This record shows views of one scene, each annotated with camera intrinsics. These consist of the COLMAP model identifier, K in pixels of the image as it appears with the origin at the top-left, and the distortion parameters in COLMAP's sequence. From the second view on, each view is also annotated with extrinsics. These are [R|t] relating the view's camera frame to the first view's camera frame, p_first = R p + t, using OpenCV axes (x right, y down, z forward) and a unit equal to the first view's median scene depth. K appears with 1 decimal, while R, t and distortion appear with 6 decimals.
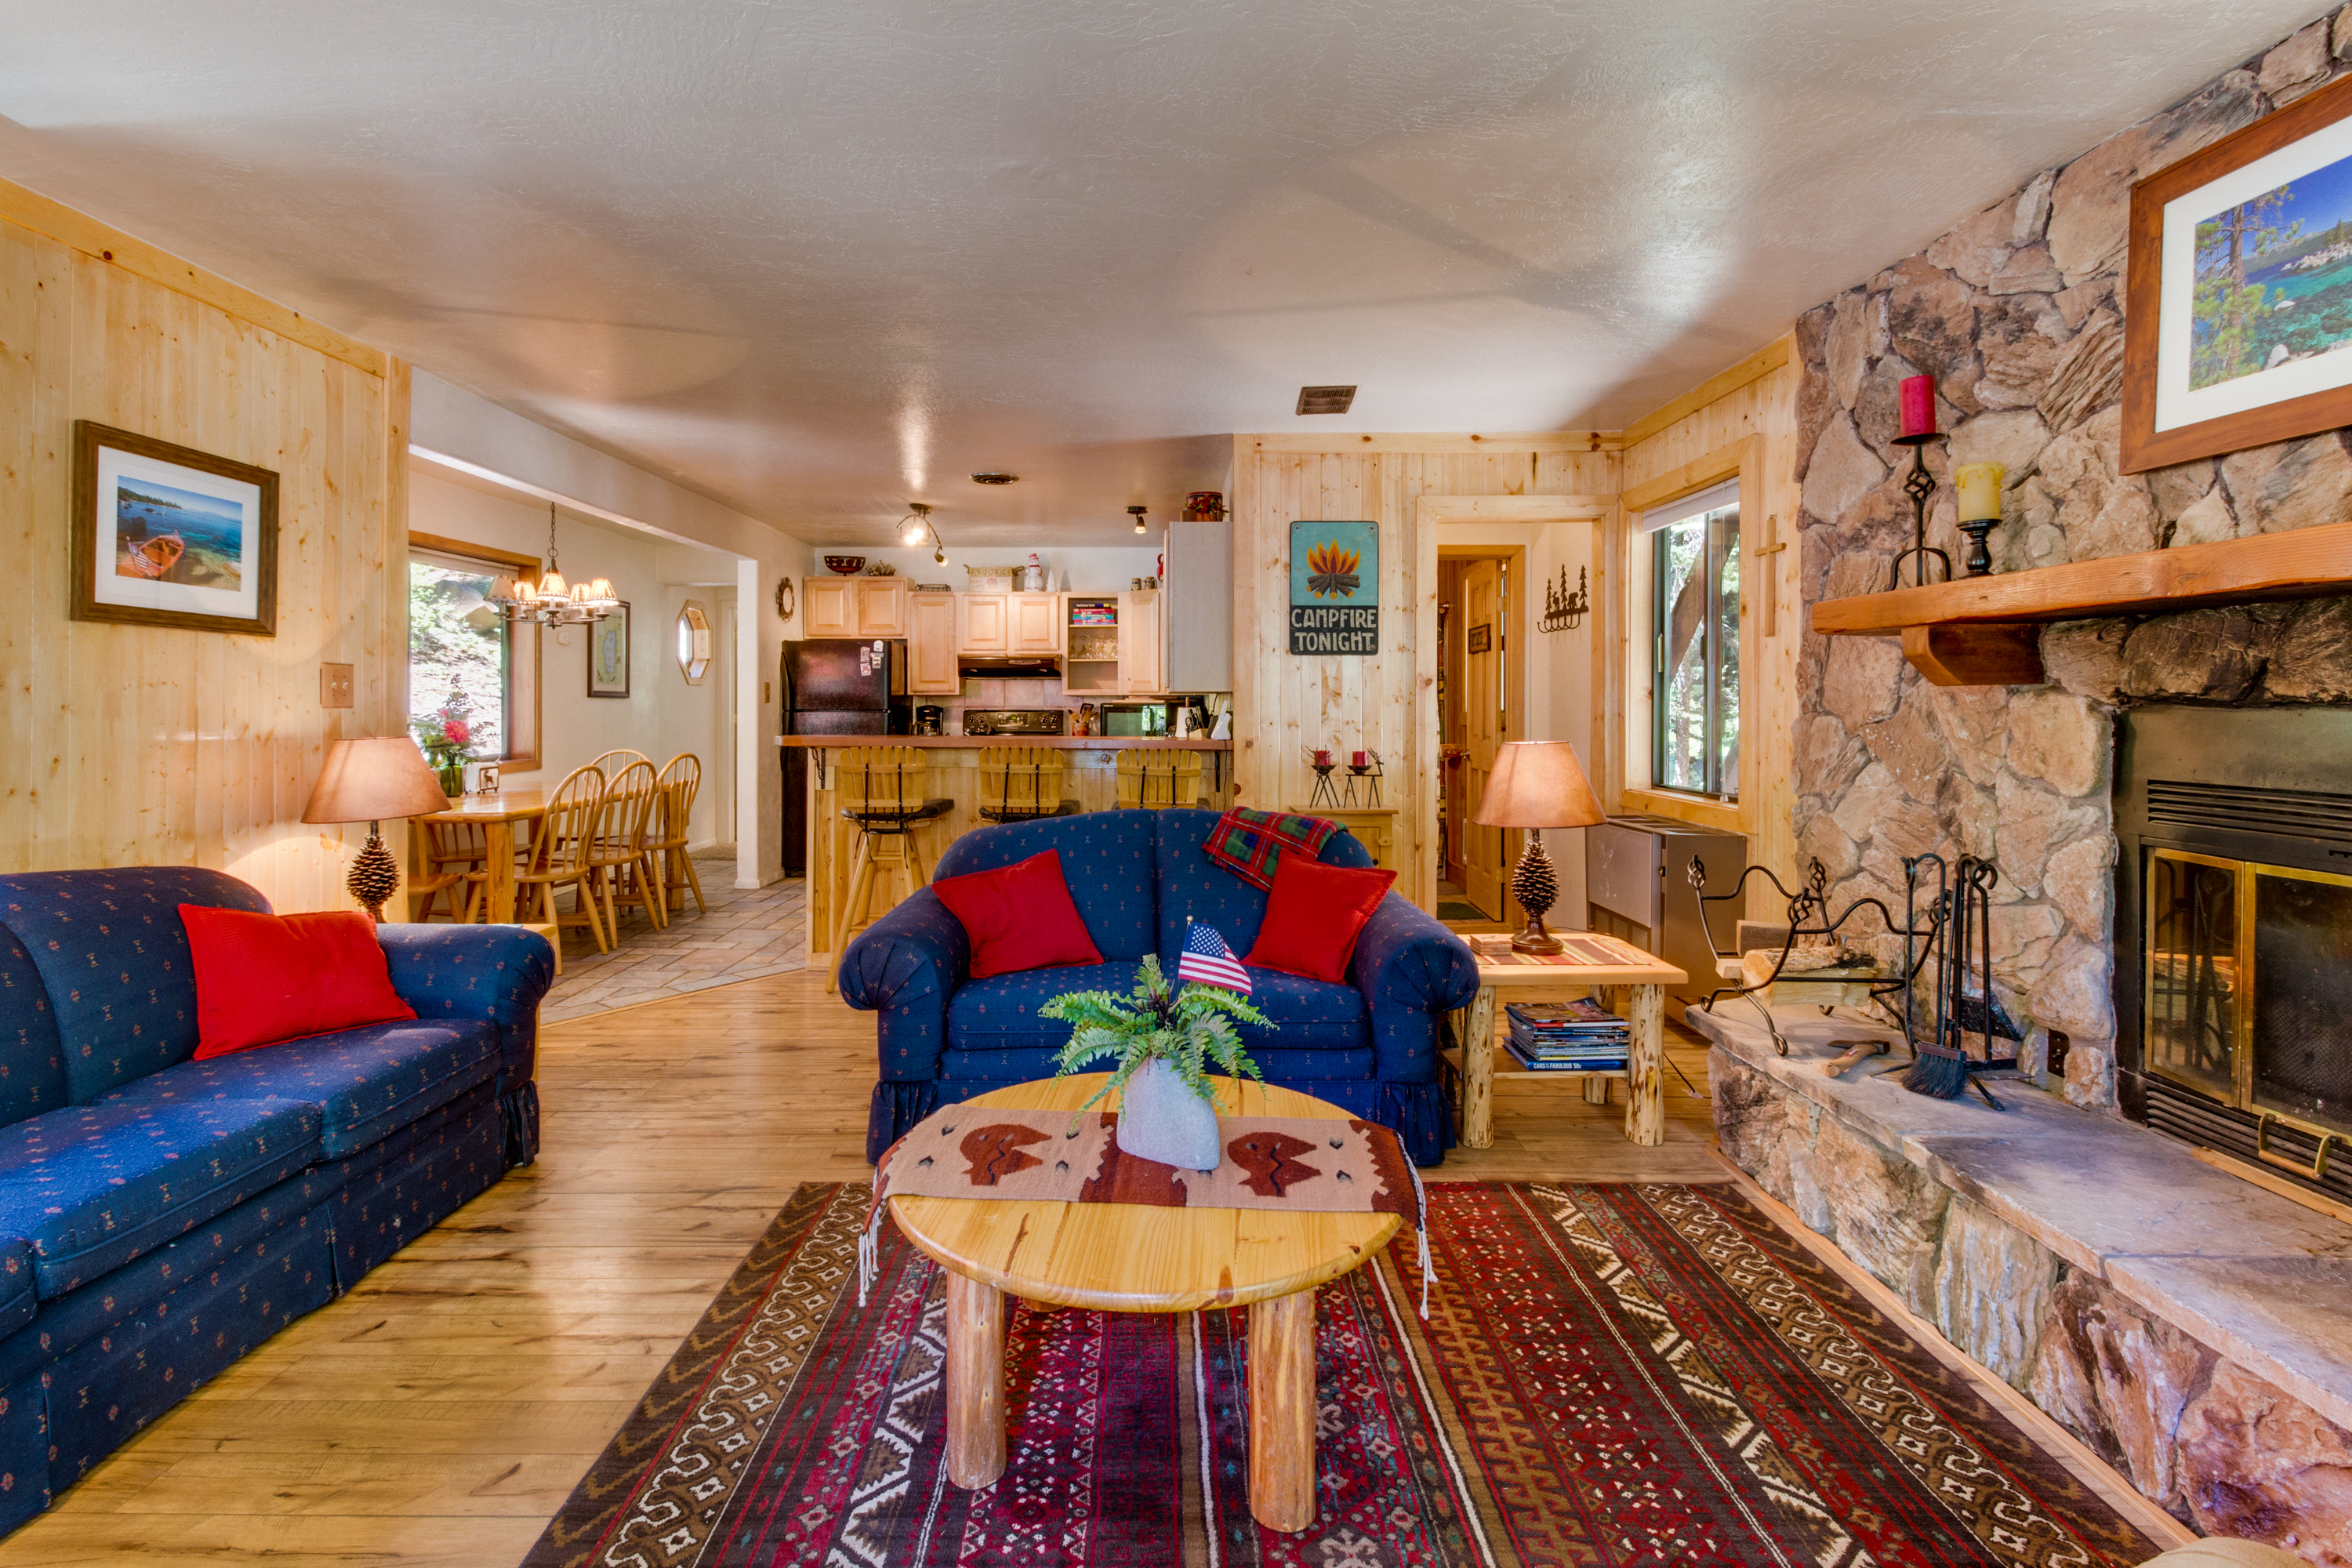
lens RADIAL K [[1075.6, 0, 1140.3], [0, 1075.6, 698.1], [0, 0, 1]] dist [0.000398, 0.000144]
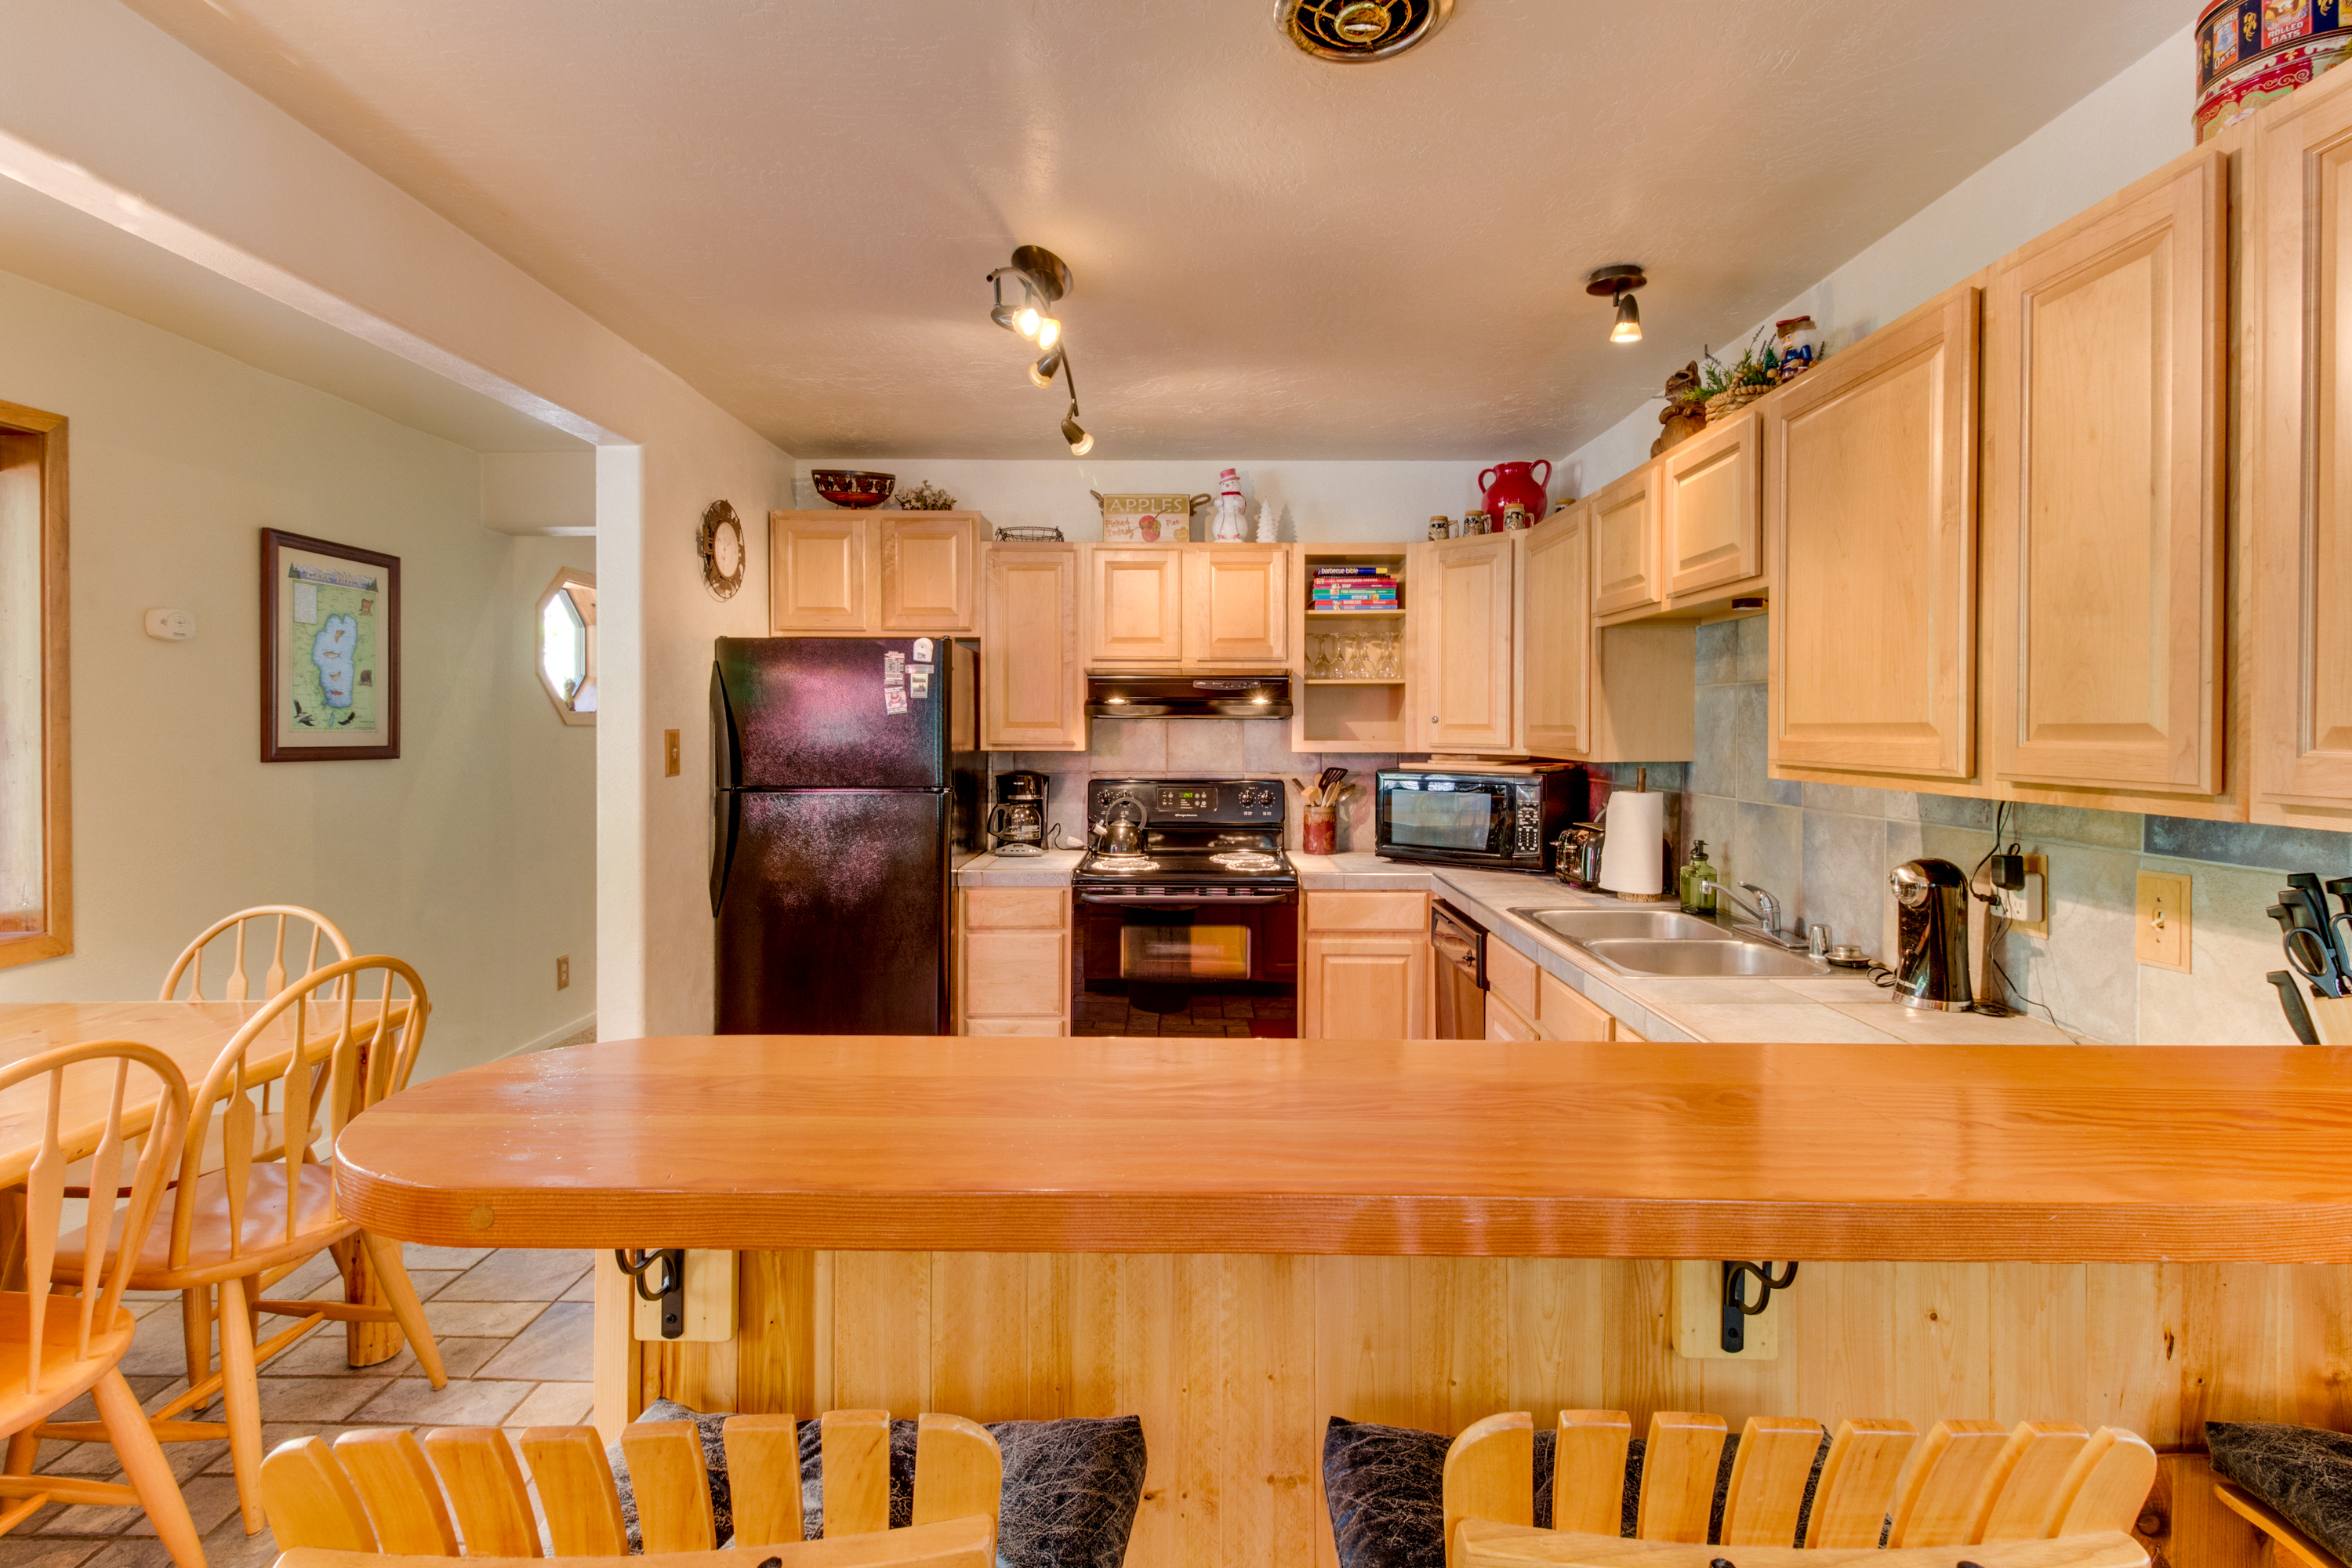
lens RADIAL K [[1099.0, 0, 1176.7], [0, 1099.0, 734.7], [0, 0, 1]] dist [-0.000307, -0.000199]
pose [[0.999996, 0.002569, -0.000921, -0.125820], [-0.002557, 0.999912, 0.013034, -0.017193], [0.000954, -0.013032, 0.999915, 0.495428]]
